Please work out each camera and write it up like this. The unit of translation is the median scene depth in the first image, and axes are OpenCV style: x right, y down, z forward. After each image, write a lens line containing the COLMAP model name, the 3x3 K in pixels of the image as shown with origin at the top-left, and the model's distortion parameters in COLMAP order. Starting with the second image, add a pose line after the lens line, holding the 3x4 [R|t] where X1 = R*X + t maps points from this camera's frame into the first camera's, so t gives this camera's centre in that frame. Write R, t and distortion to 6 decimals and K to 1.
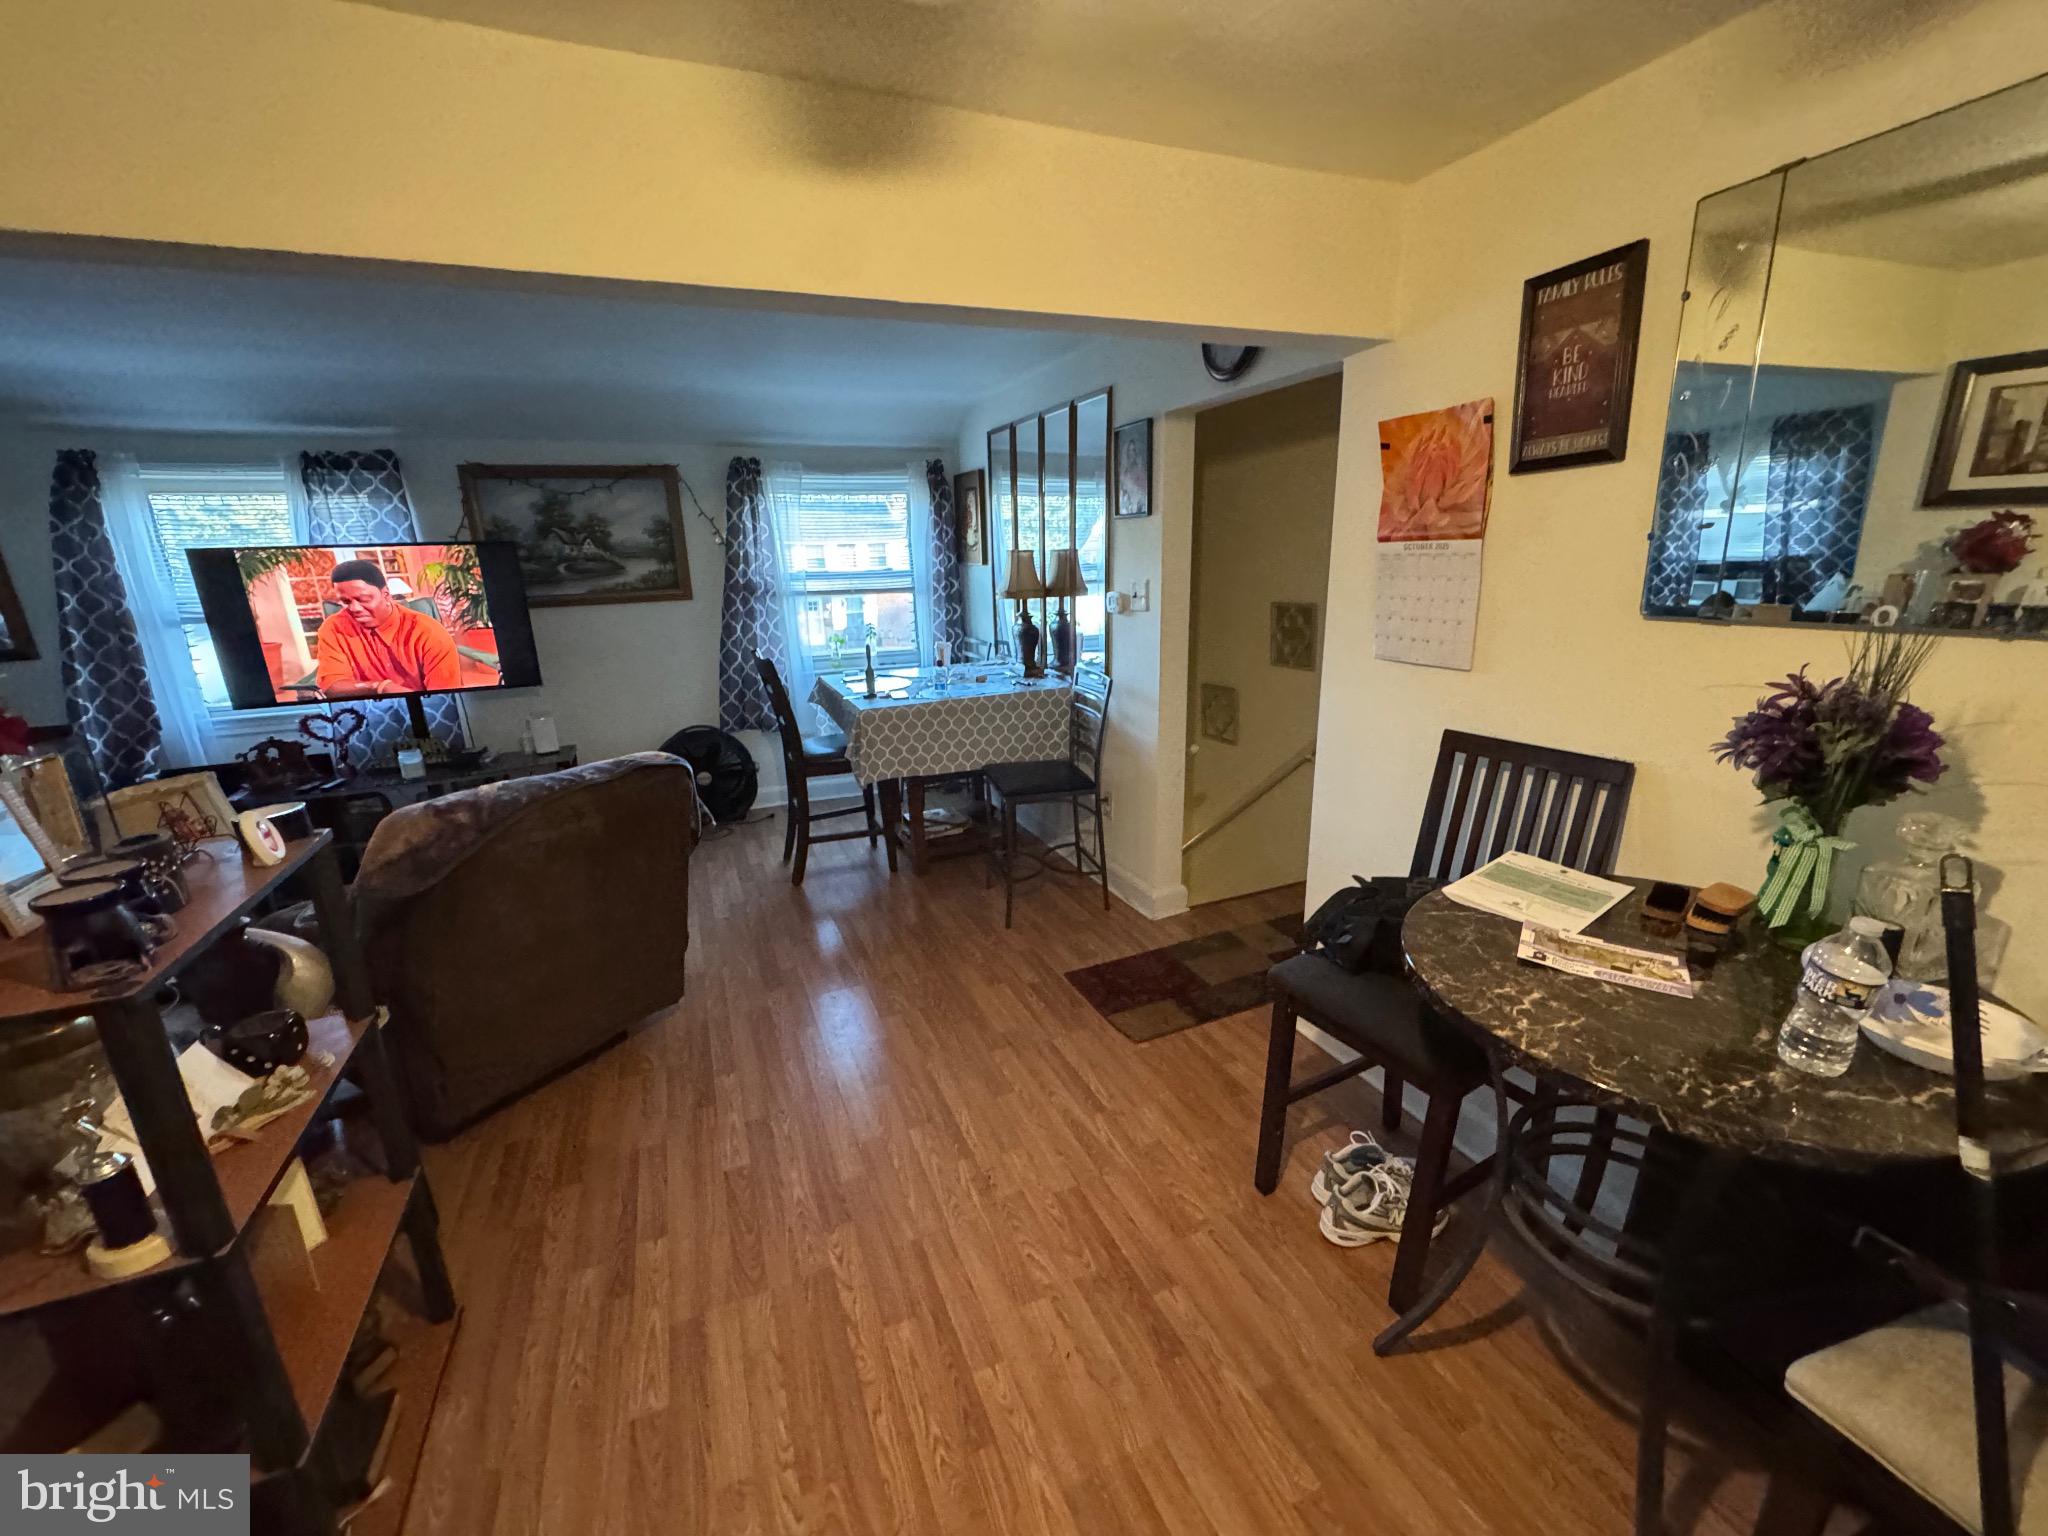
lens RADIAL K [[819.8, 0, 1023.4], [0, 819.8, 766.2], [0, 0, 1]] dist [0.001424, 0.000081]
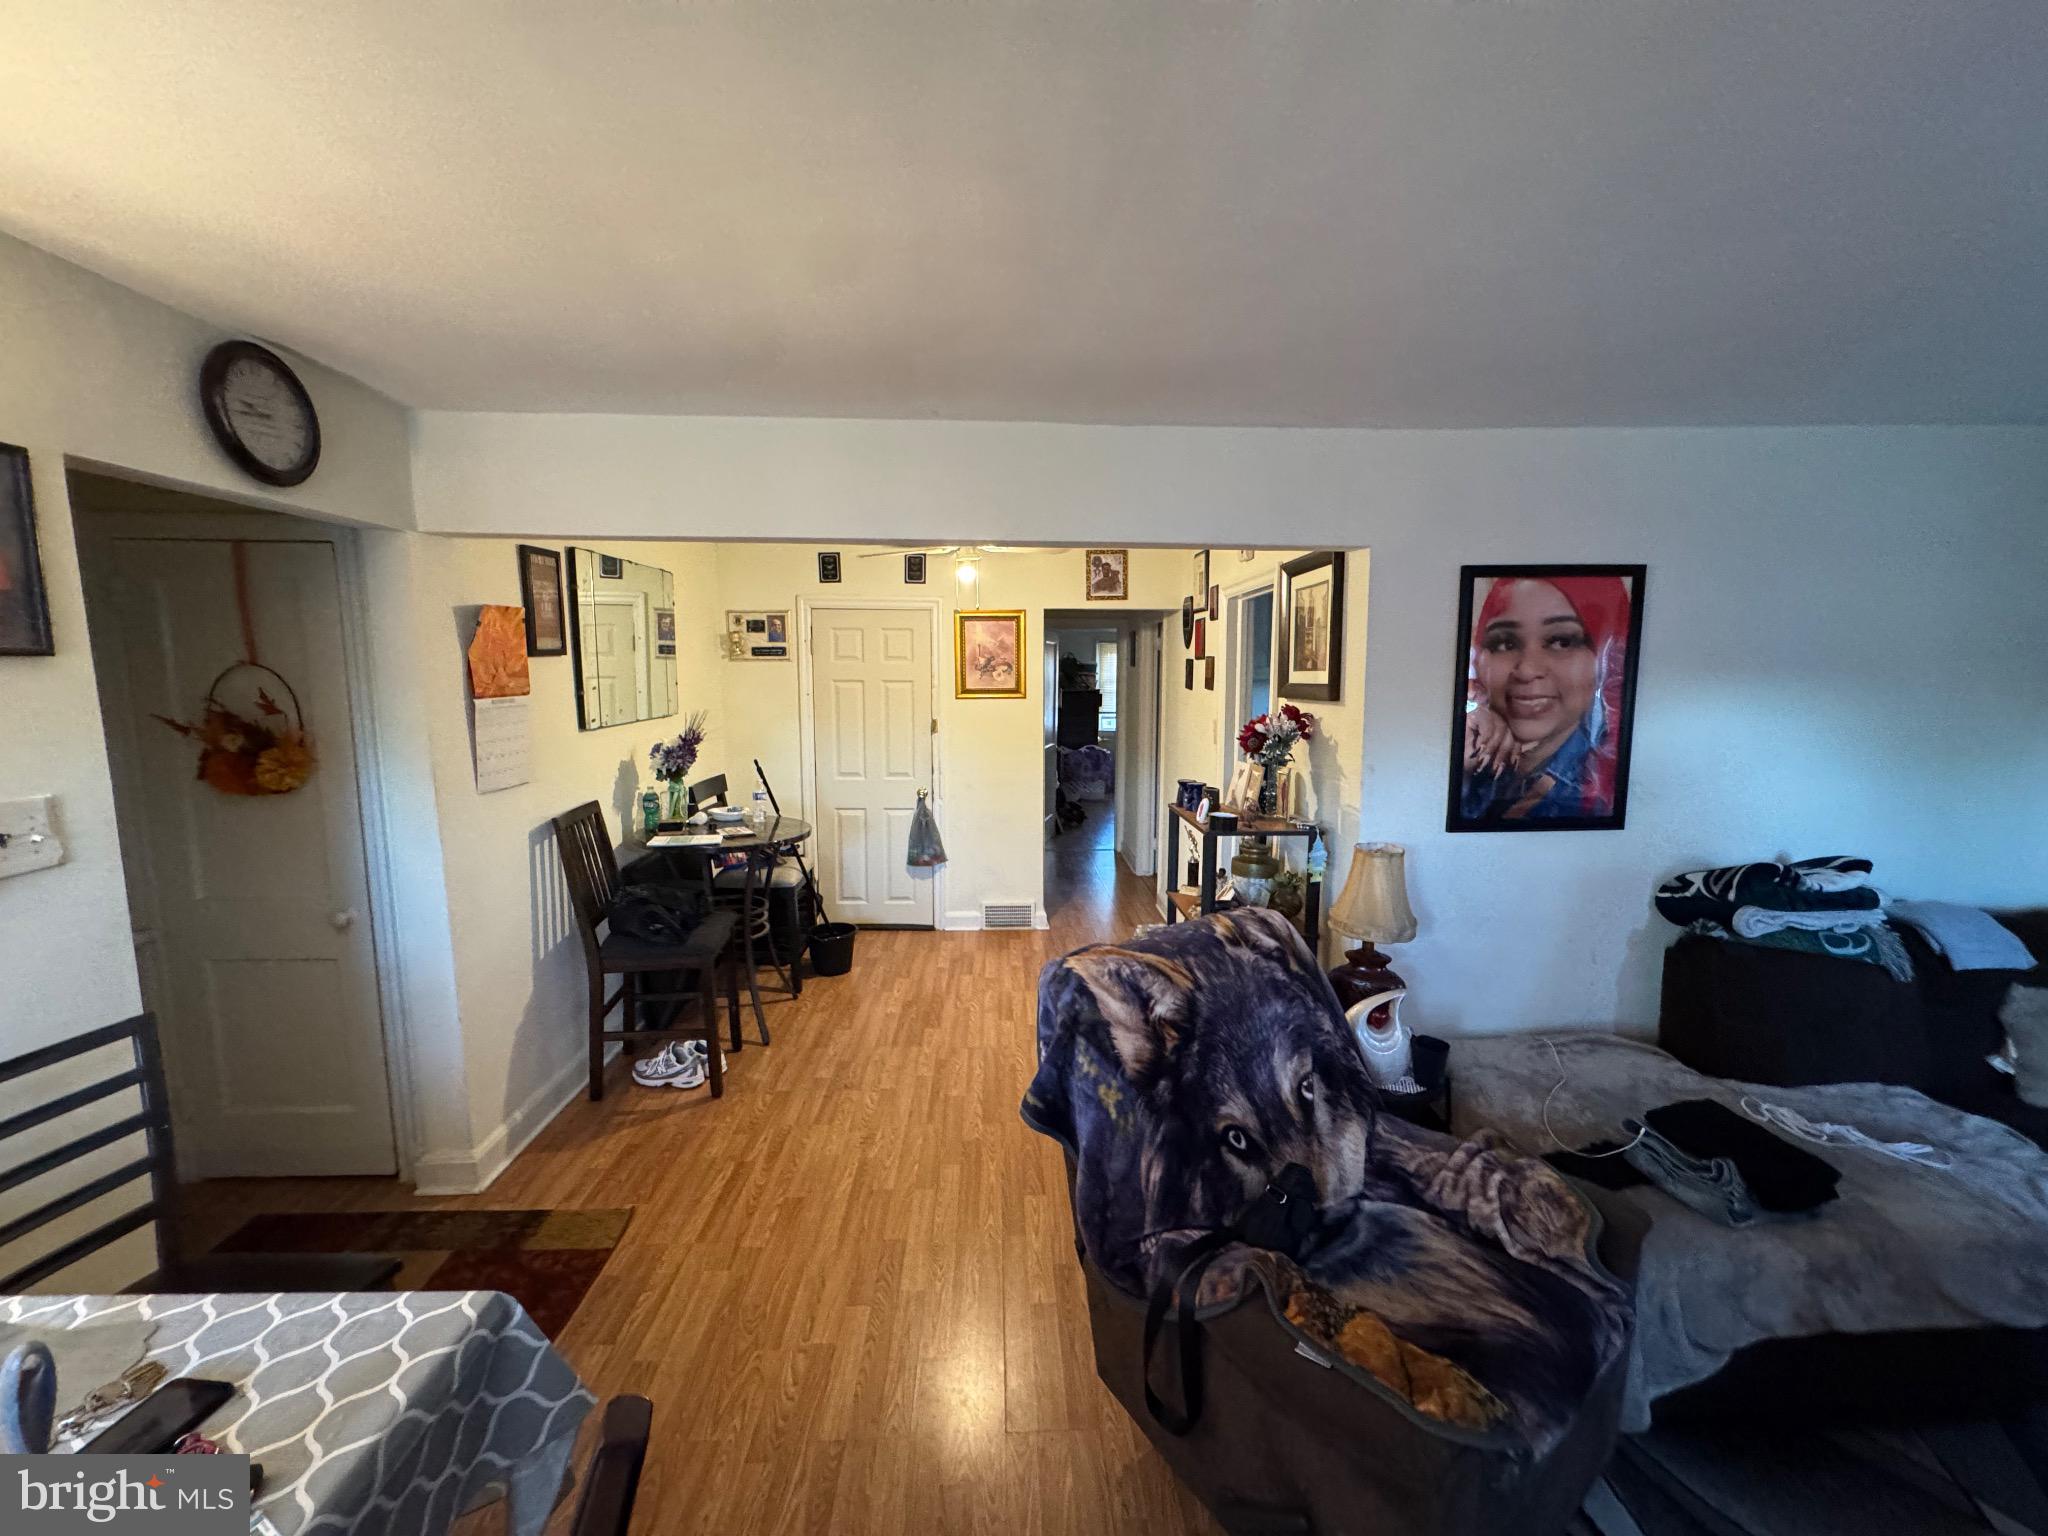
lens RADIAL K [[819.8, 0, 1022.7], [0, 819.8, 766.0], [0, 0, 1]] dist [0.001424, 0.000081]
pose [[-0.931693, -0.017894, 0.362805, -0.328920], [0.118046, 0.929659, 0.348997, -0.222376], [-0.343530, 0.367986, -0.864045, 0.788762]]
